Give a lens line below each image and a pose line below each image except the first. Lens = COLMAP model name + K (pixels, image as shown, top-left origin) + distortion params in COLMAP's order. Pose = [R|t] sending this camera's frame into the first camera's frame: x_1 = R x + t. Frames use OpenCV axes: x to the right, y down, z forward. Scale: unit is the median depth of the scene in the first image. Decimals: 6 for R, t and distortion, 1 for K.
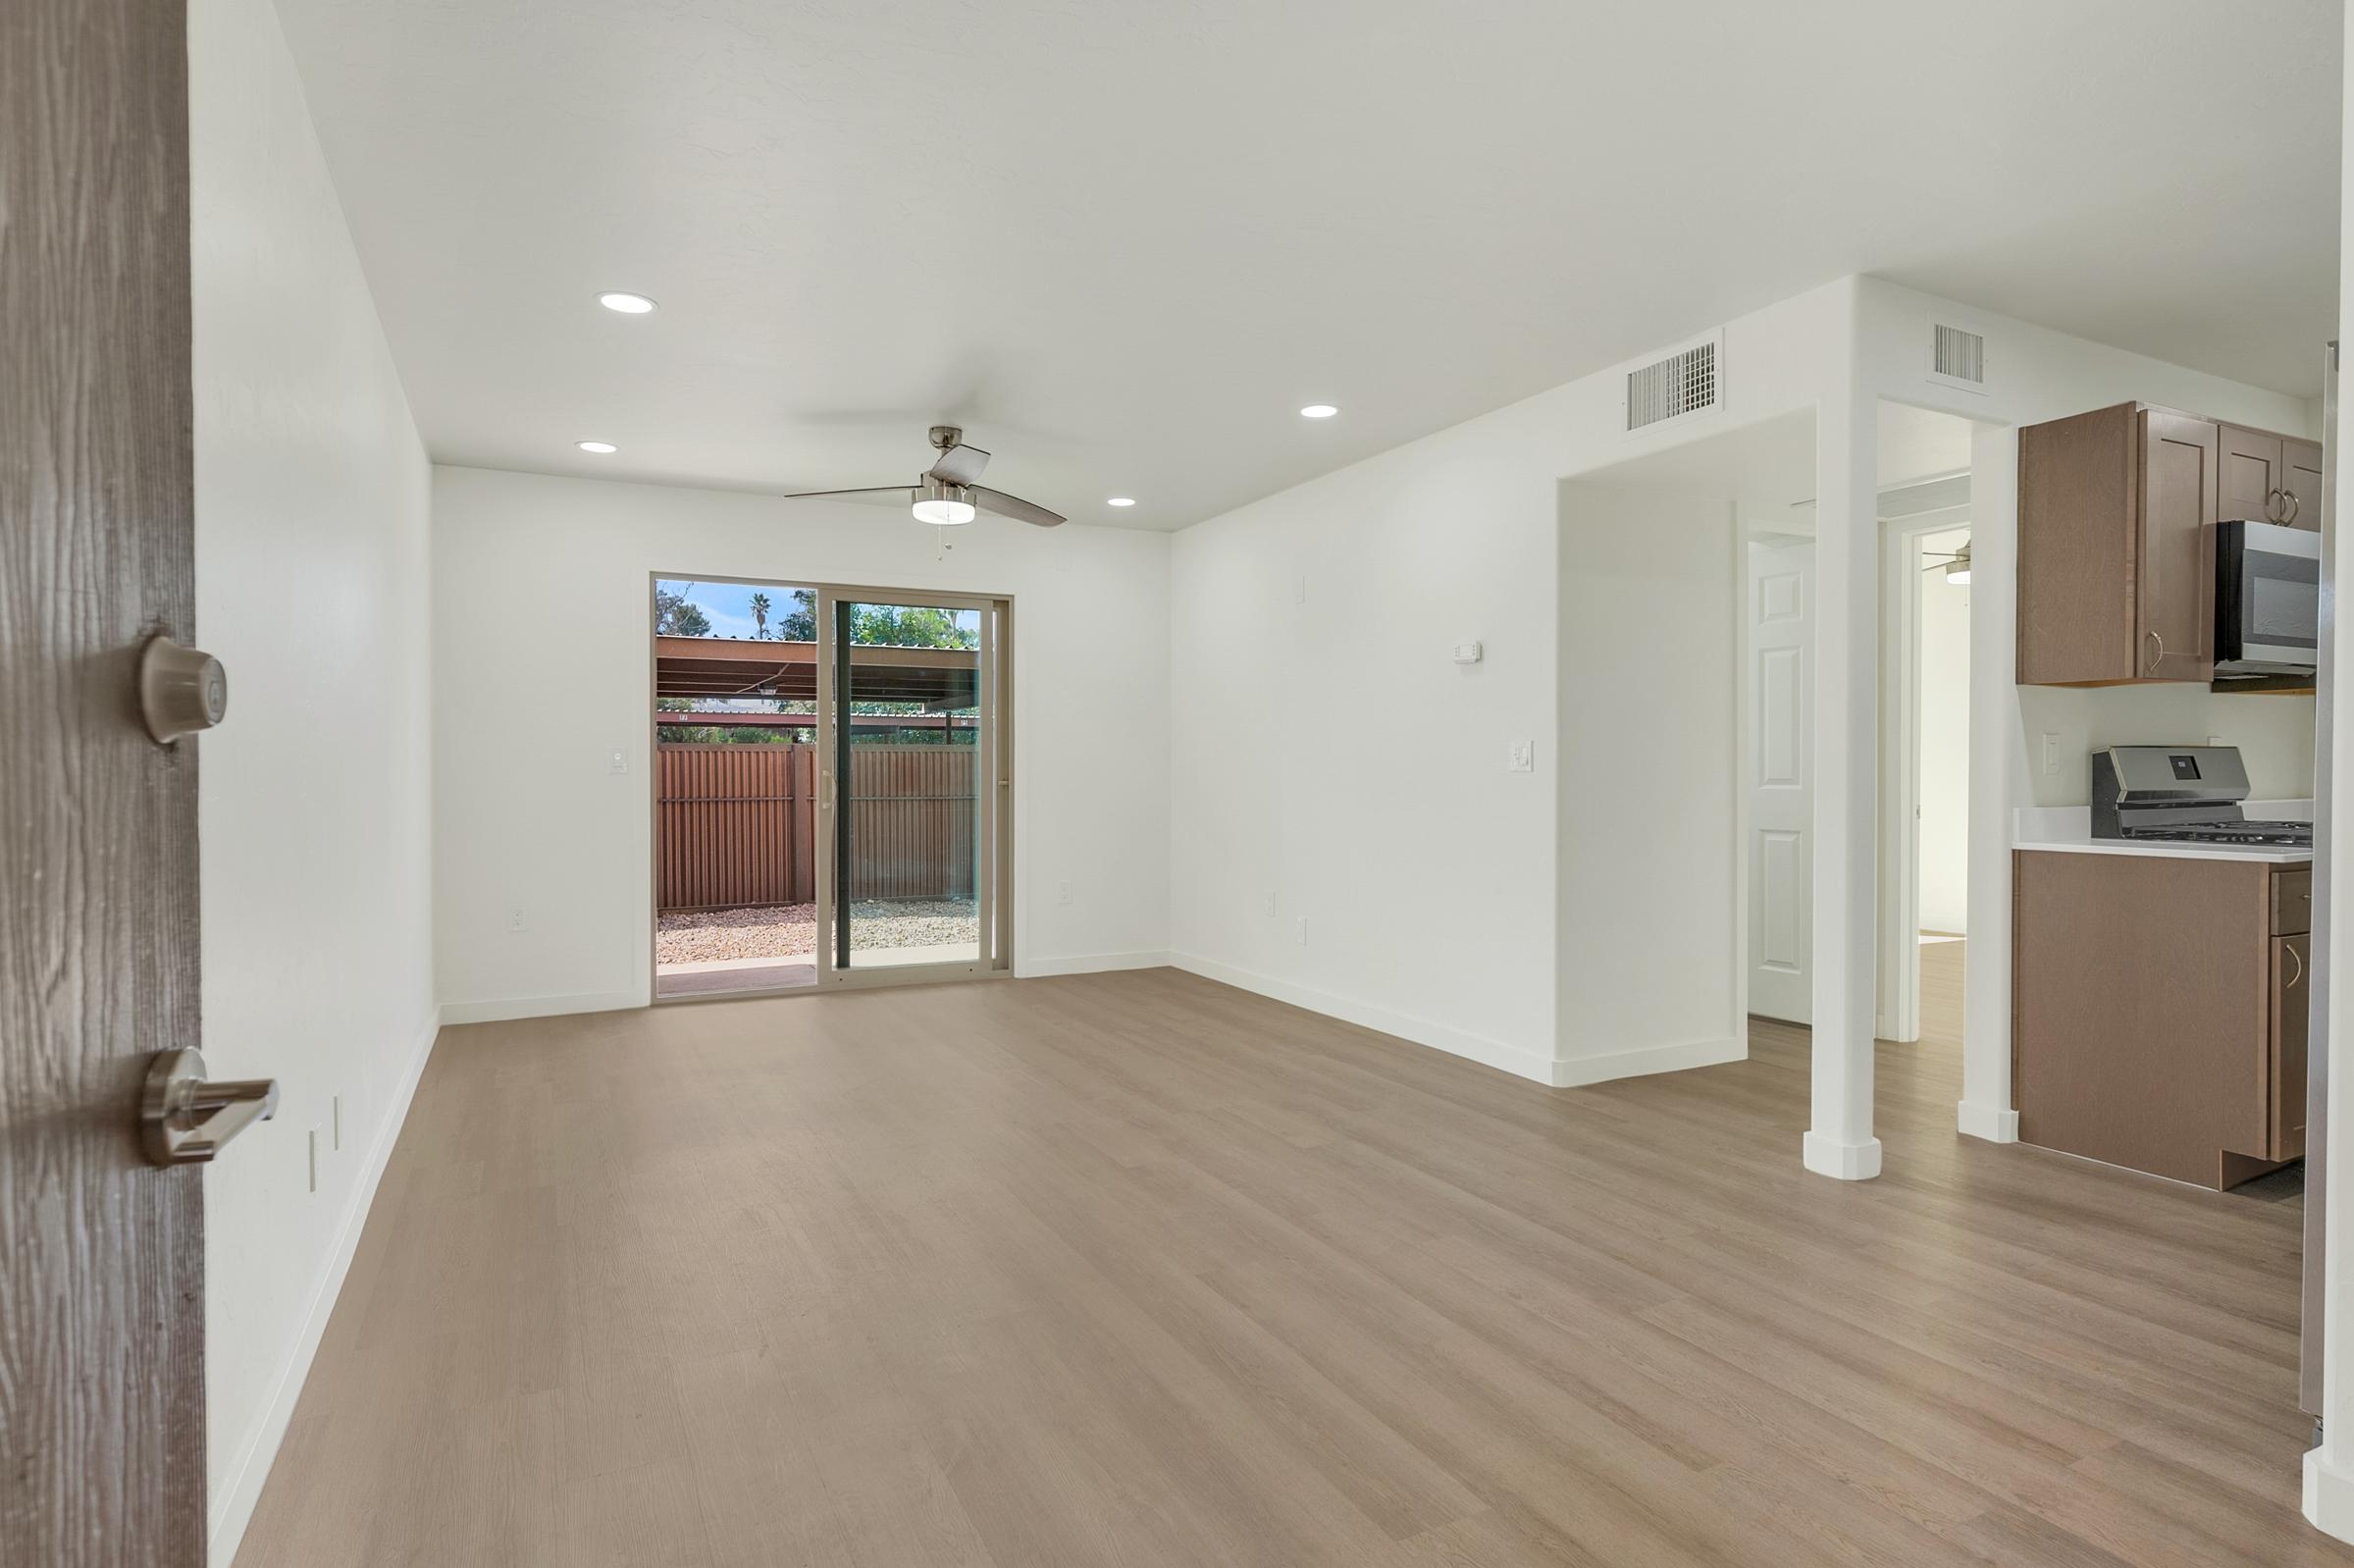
lens RADIAL K [[1220.0, 0, 1158.7], [0, 1220.0, 789.2], [0, 0, 1]] dist [-0.001974, 0.000072]
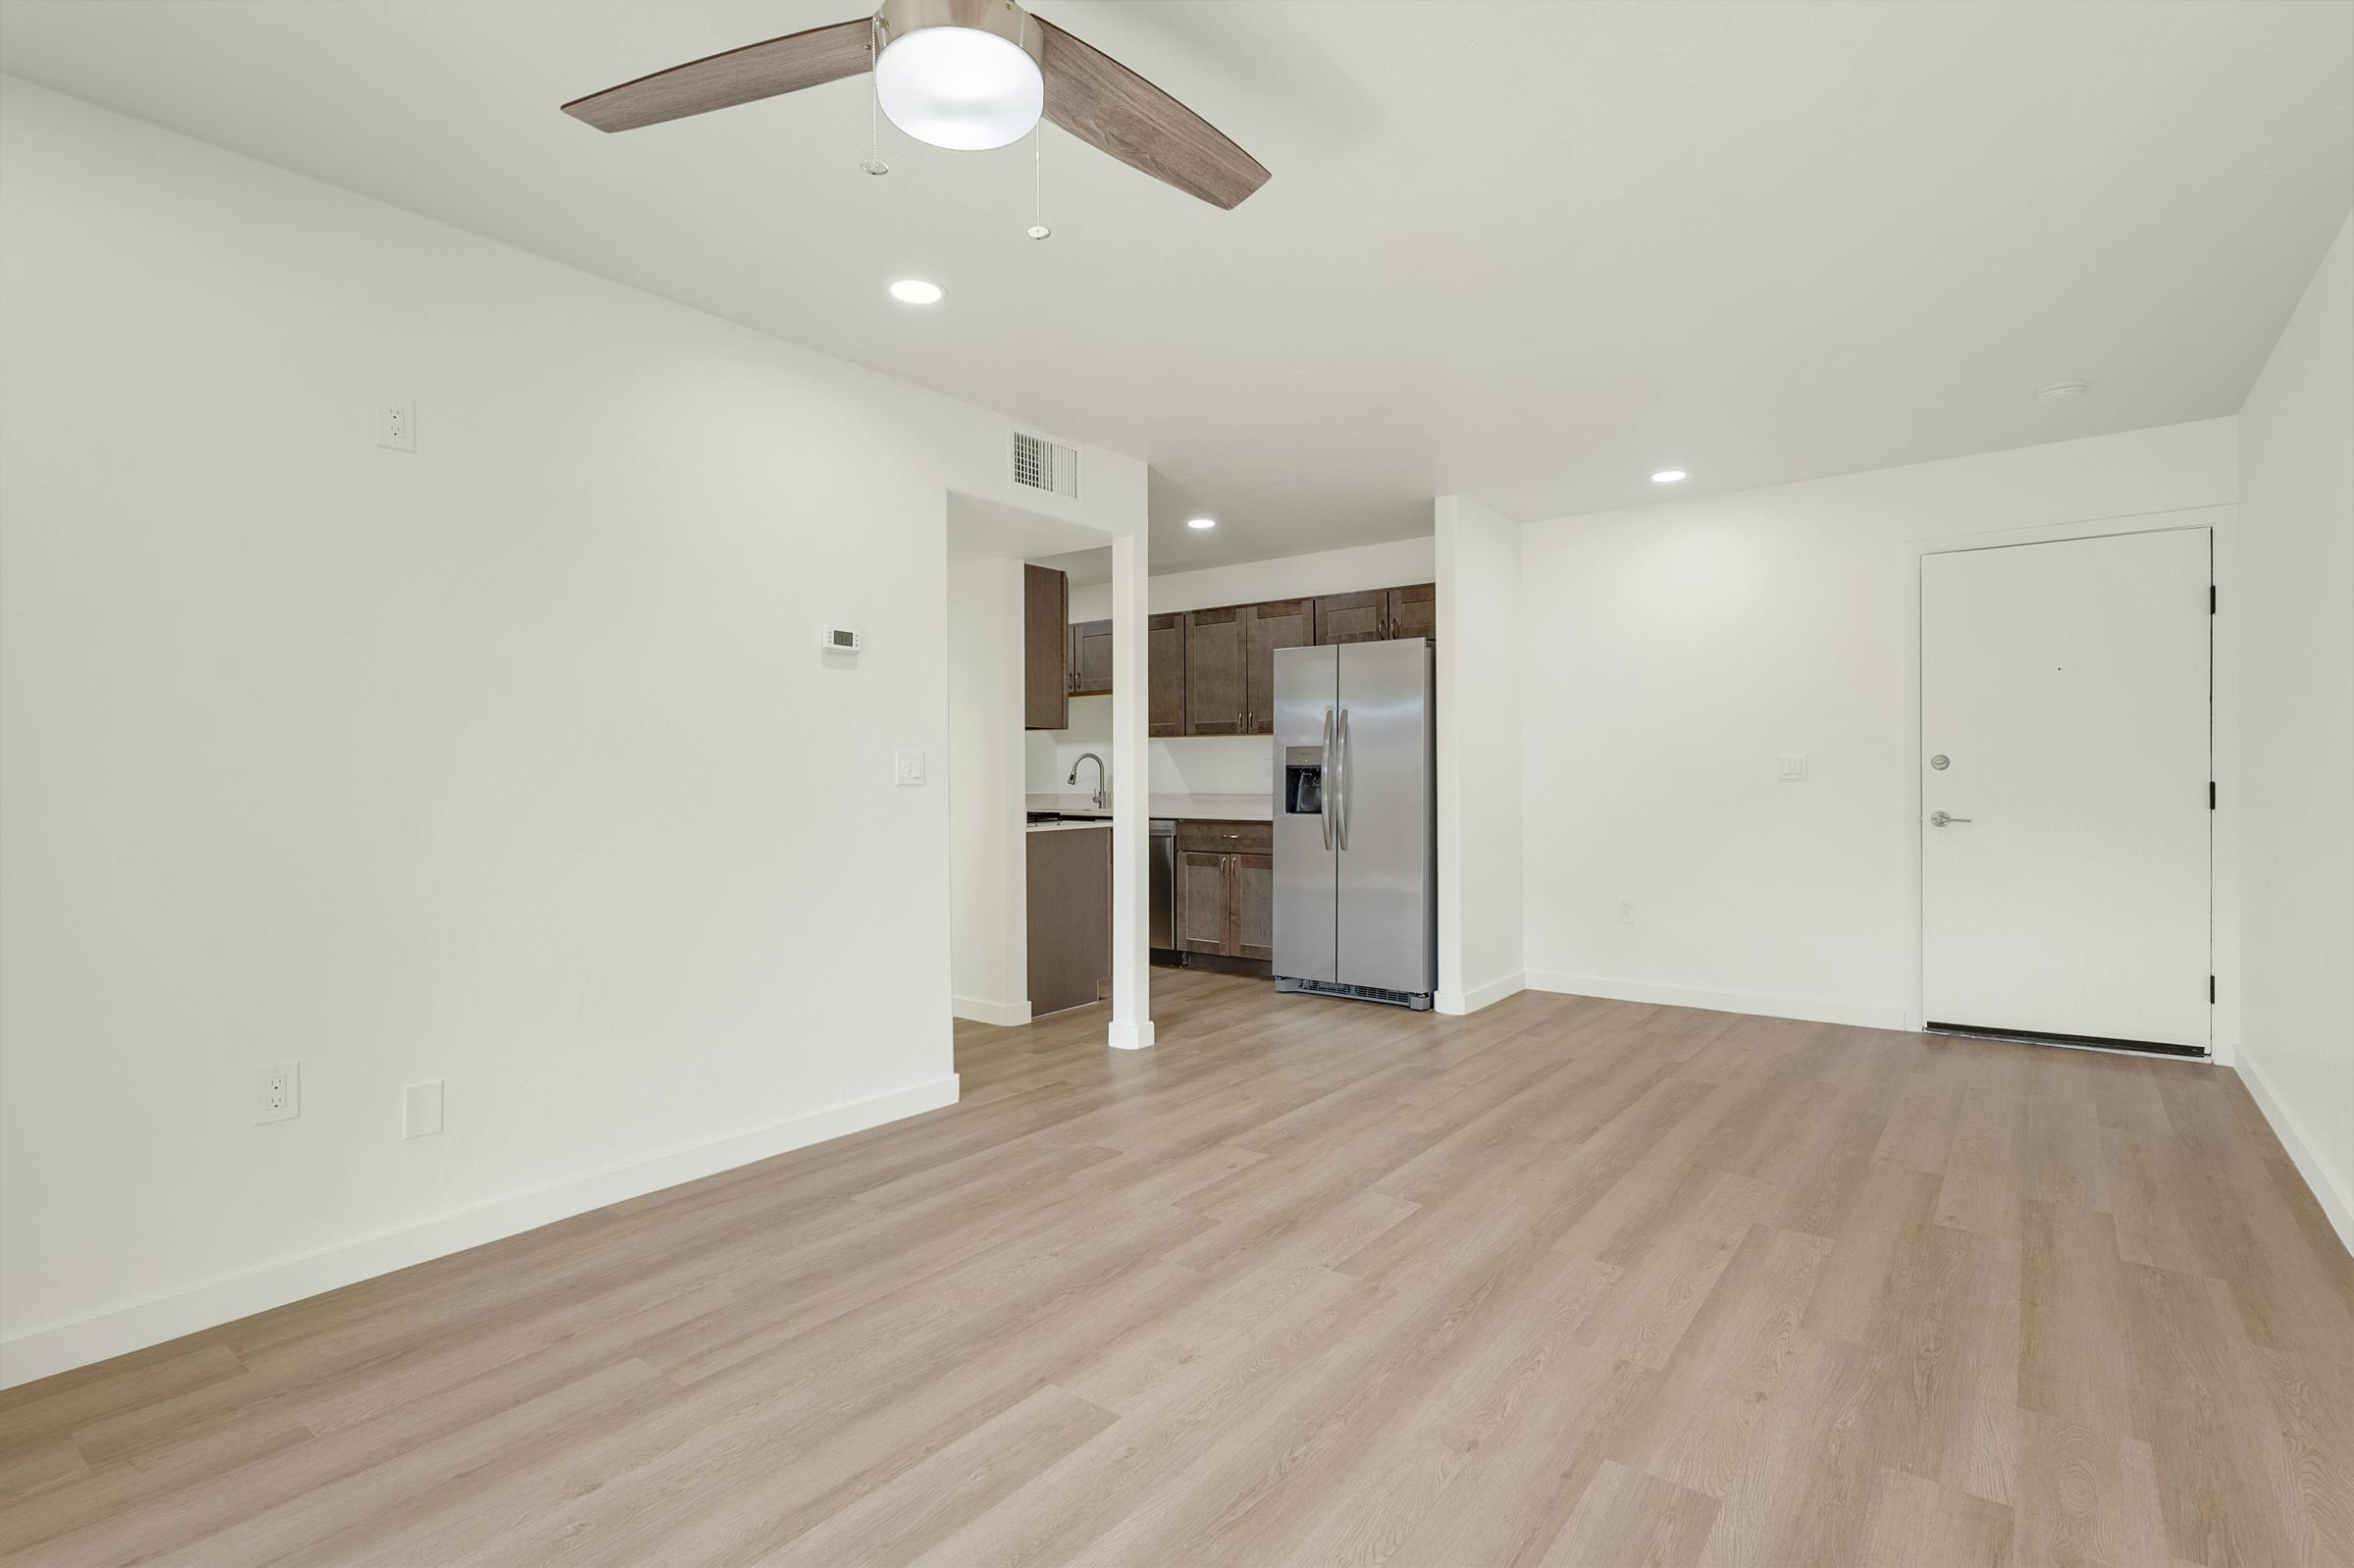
lens RADIAL K [[1125.4, 0, 1173.1], [0, 1125.4, 792.8], [0, 0, 1]] dist [-0.004164, 0.003569]
pose [[-0.430500, -0.007752, 0.902557, -0.492176], [0.021571, 0.999589, 0.018875, -0.017903], [-0.902333, 0.027595, -0.430156, 1.049958]]
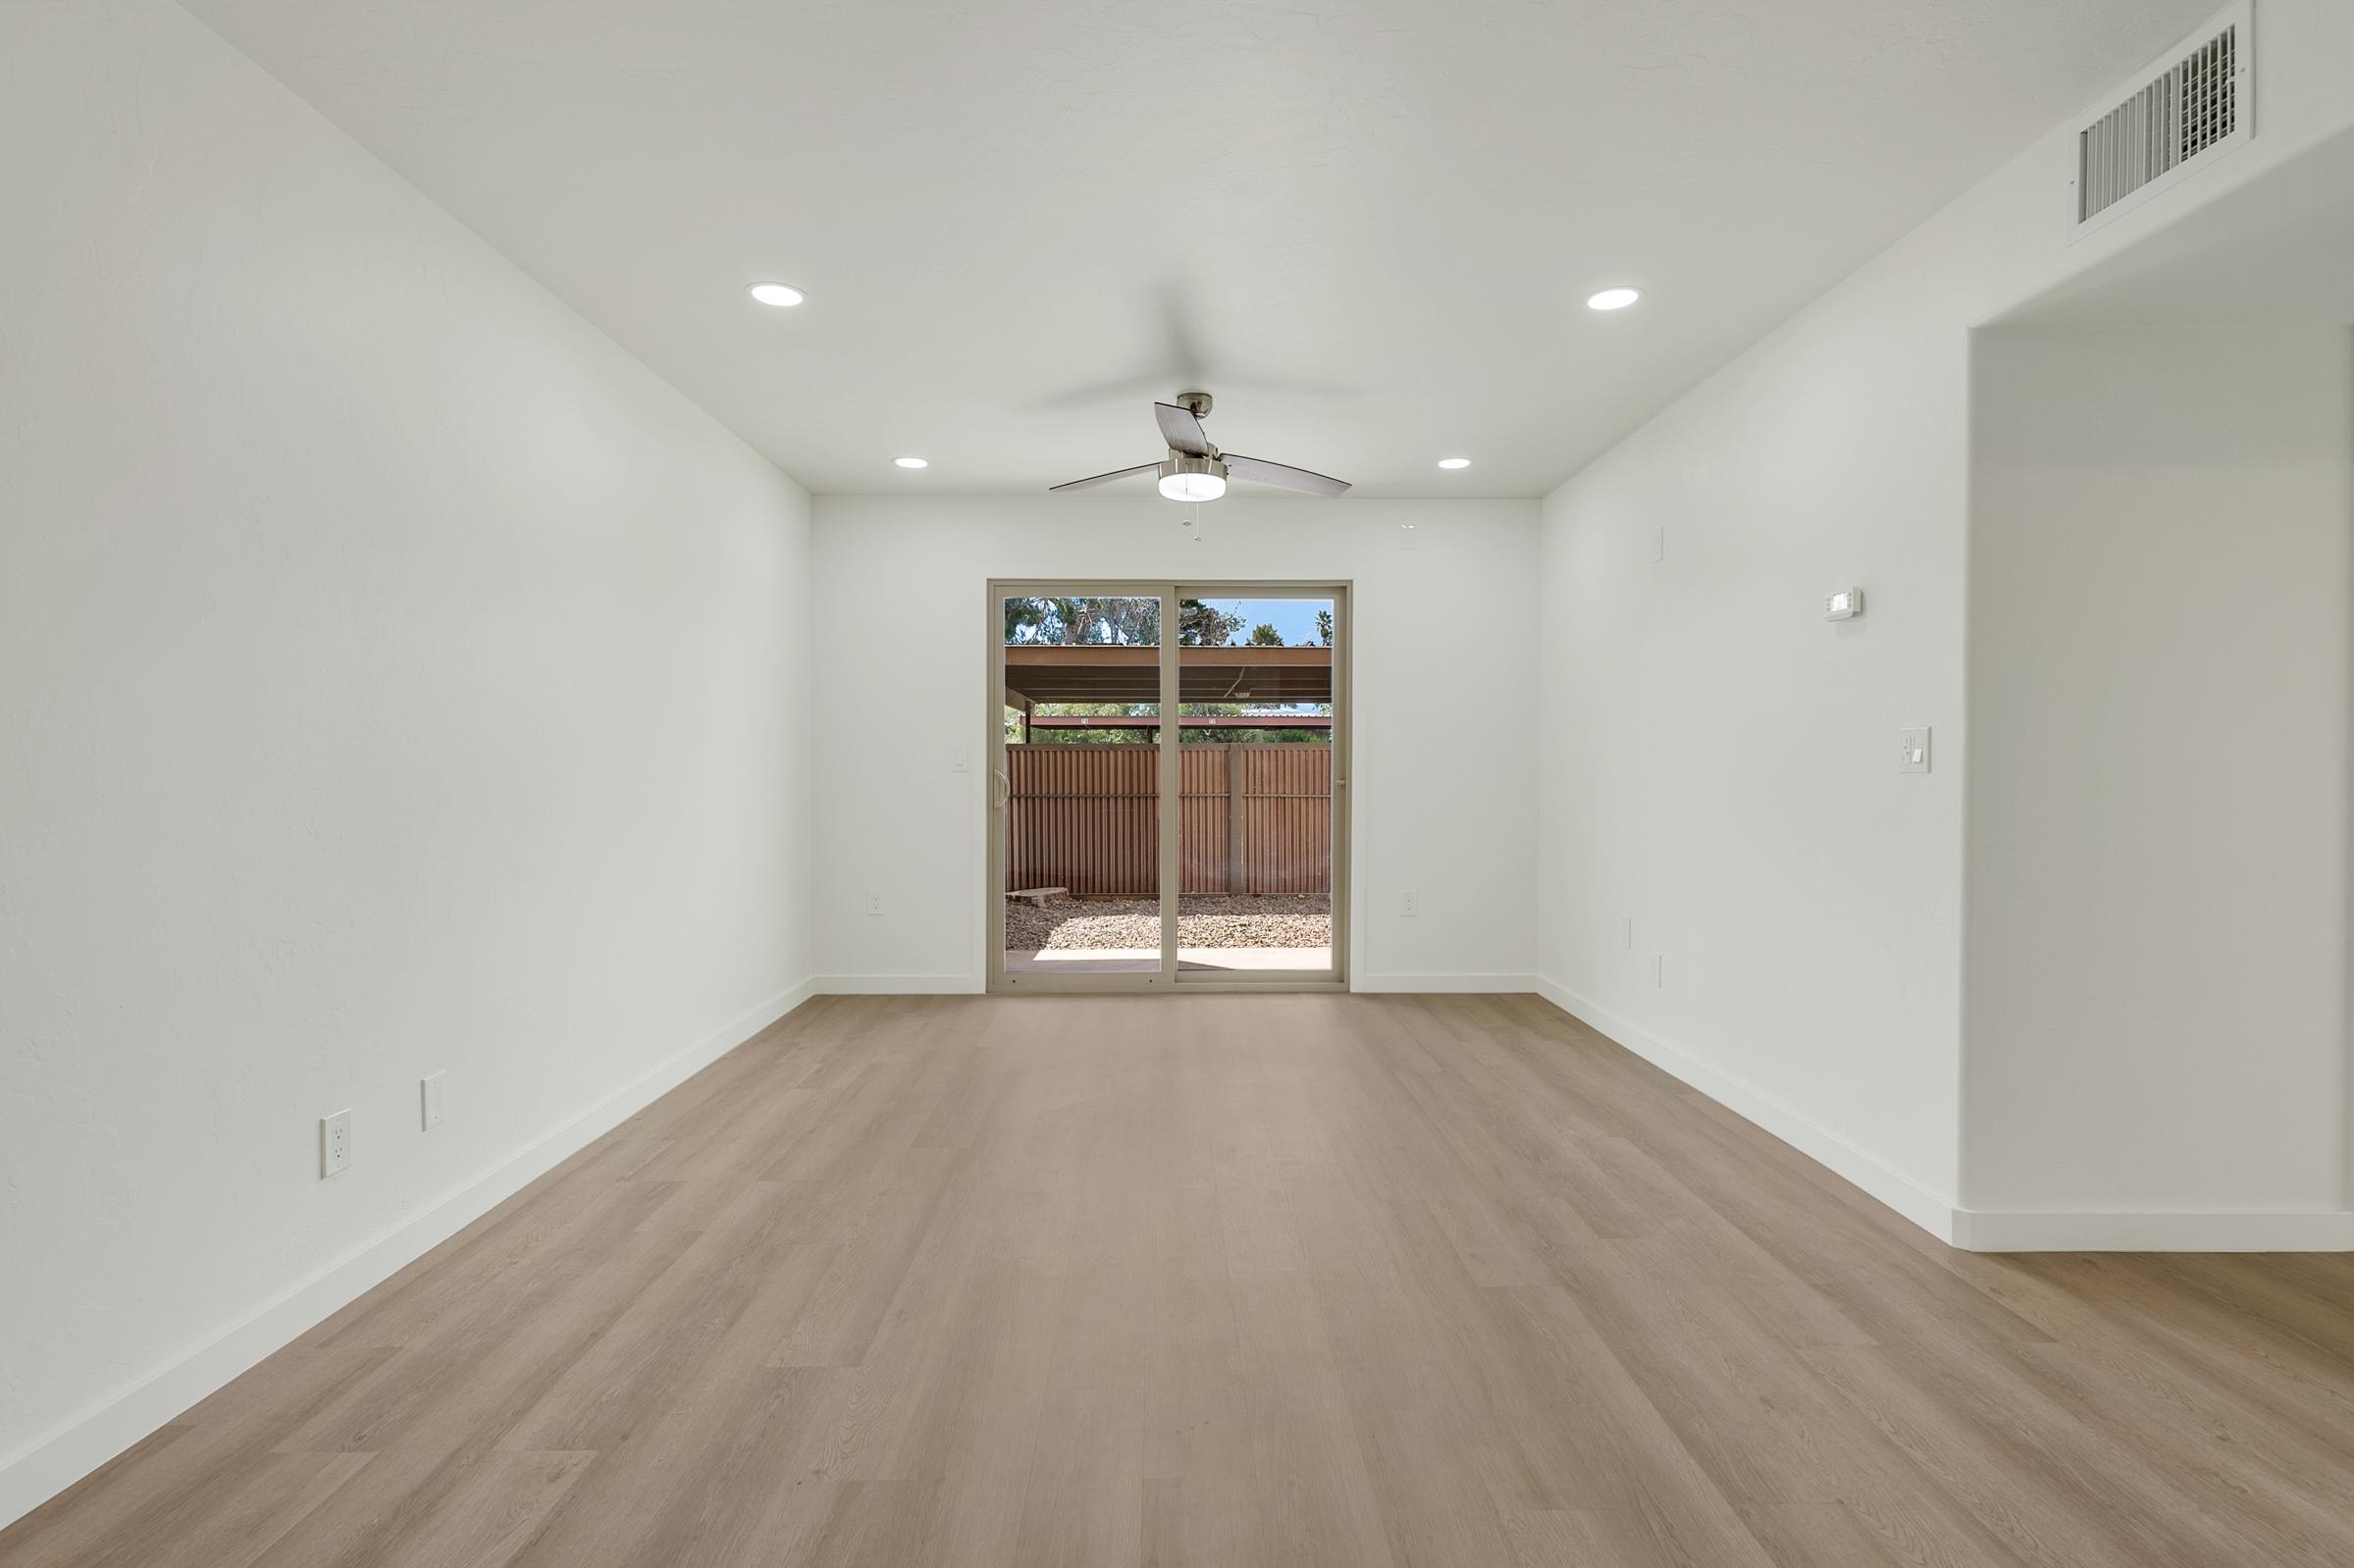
lens RADIAL K [[1125.4, 0, 1178.1], [0, 1125.4, 787.3], [0, 0, 1]] dist [-0.004164, 0.003569]
pose [[0.900371, 0.008951, -0.435030, 0.176618], [-0.008184, 0.999960, 0.003636, -0.004531], [0.435046, 0.000286, 0.900408, 0.225230]]
